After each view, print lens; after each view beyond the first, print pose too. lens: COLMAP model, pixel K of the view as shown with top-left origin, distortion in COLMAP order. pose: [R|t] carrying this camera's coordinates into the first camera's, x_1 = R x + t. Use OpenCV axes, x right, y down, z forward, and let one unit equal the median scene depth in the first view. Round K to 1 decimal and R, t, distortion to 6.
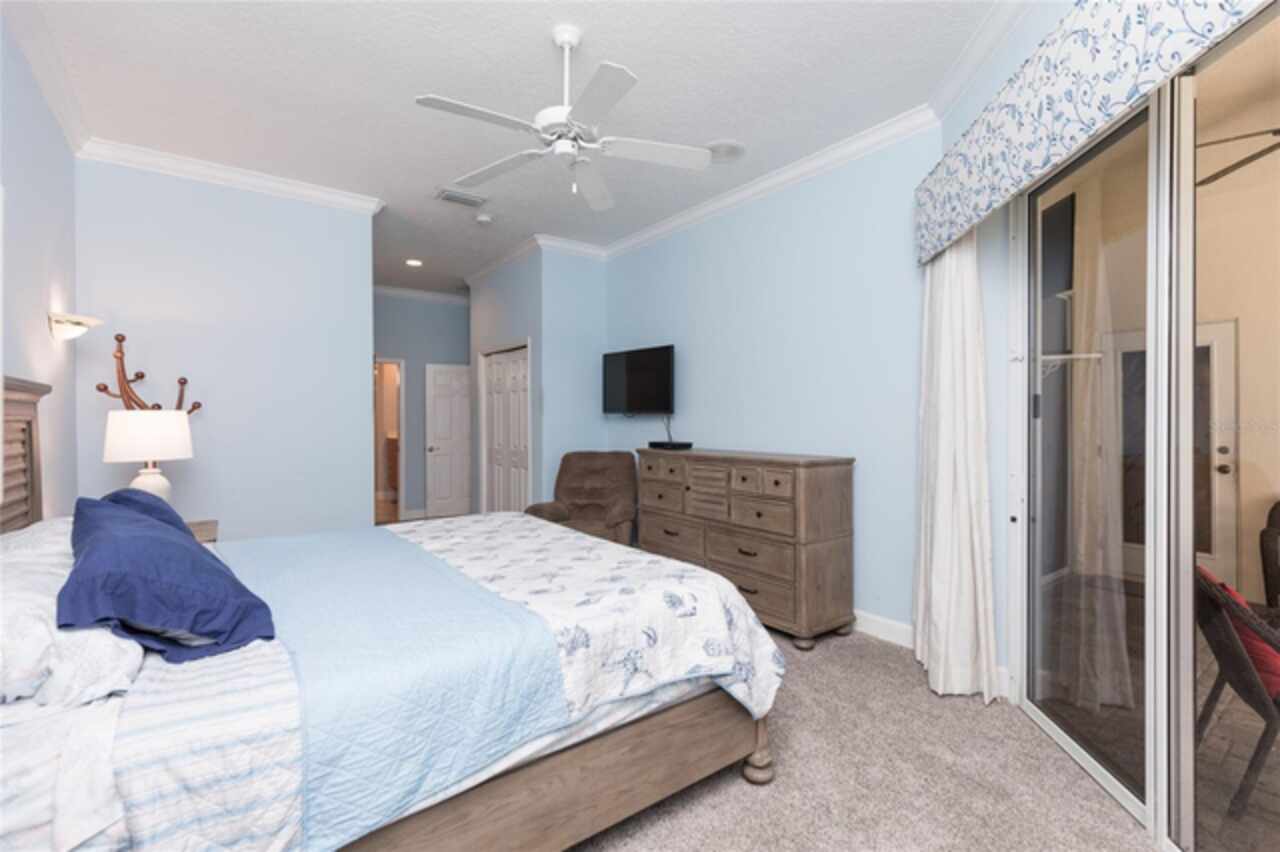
lens RADIAL K [[575.0, 0, 640.8], [0, 575.0, 426.1], [0, 0, 1]] dist [0.001043, 0.000342]
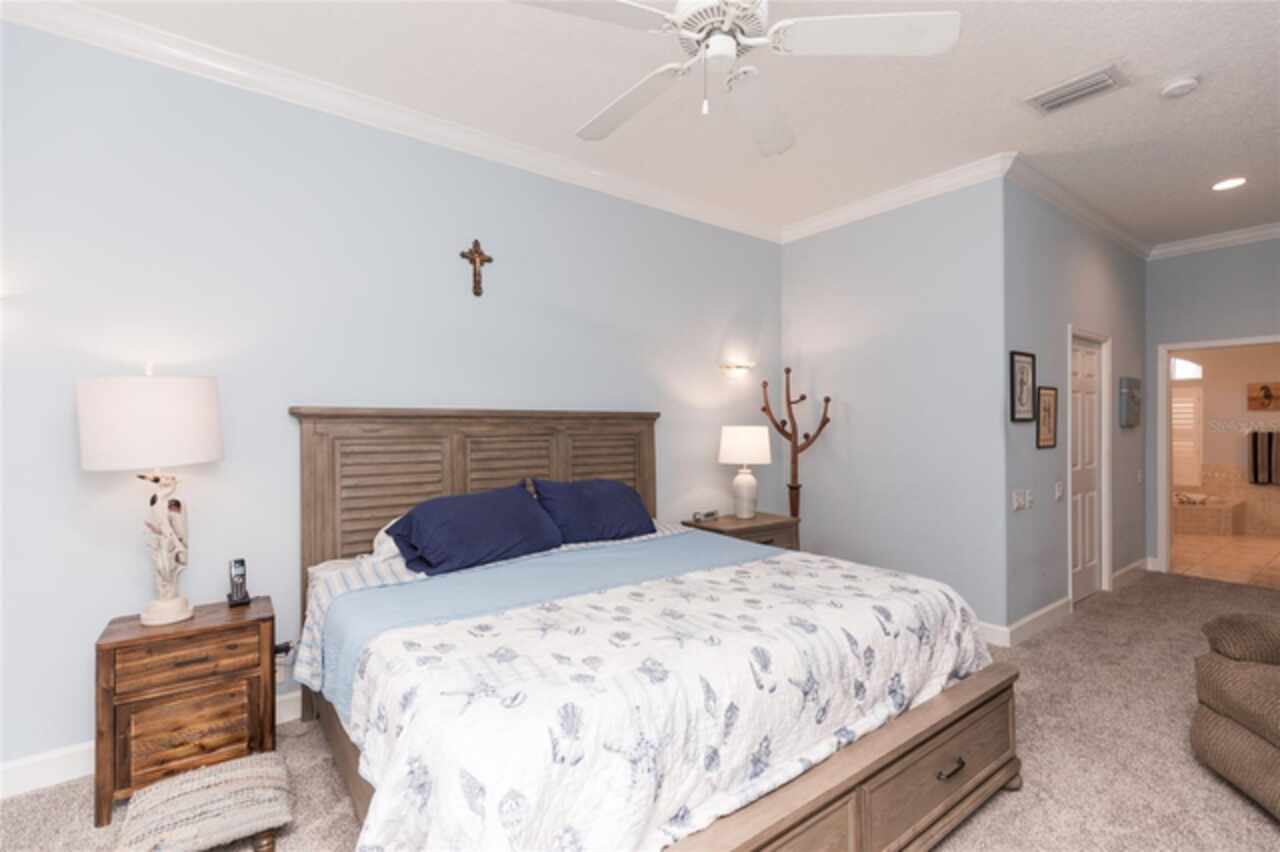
lens RADIAL K [[558.2, 0, 637.3], [0, 558.2, 421.7], [0, 0, 1]] dist [0.002843, 0.000042]
pose [[-0.019104, 0.003195, -0.999812, 0.419352], [-0.016774, 0.999853, 0.003515, -0.034285], [0.999677, 0.016838, -0.019048, 0.711133]]
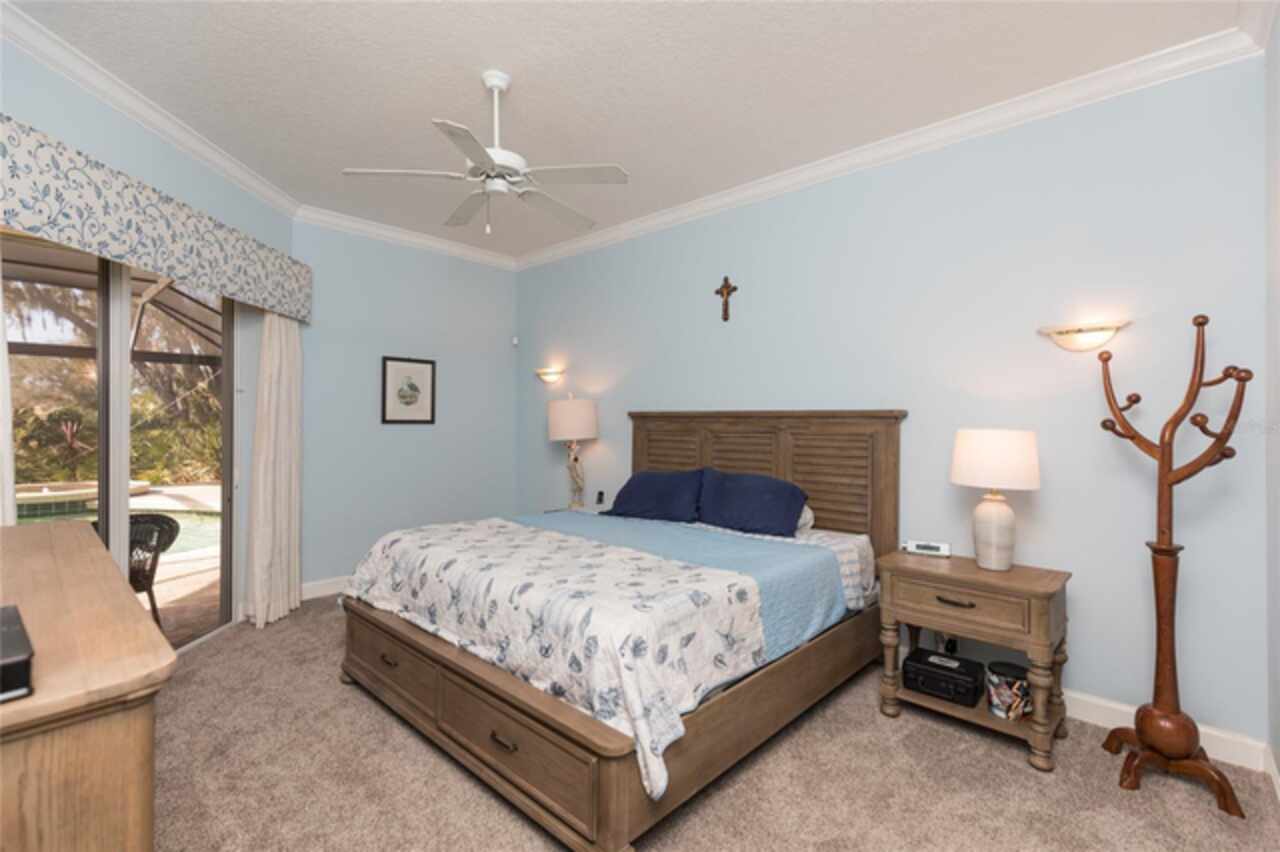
lens RADIAL K [[575.0, 0, 637.8], [0, 575.0, 419.7], [0, 0, 1]] dist [0.001043, 0.000342]
pose [[-0.987258, 0.001523, -0.159122, -0.158988], [-0.001389, 0.999834, 0.018192, -0.050707], [0.159123, 0.018181, -0.987091, 1.635778]]
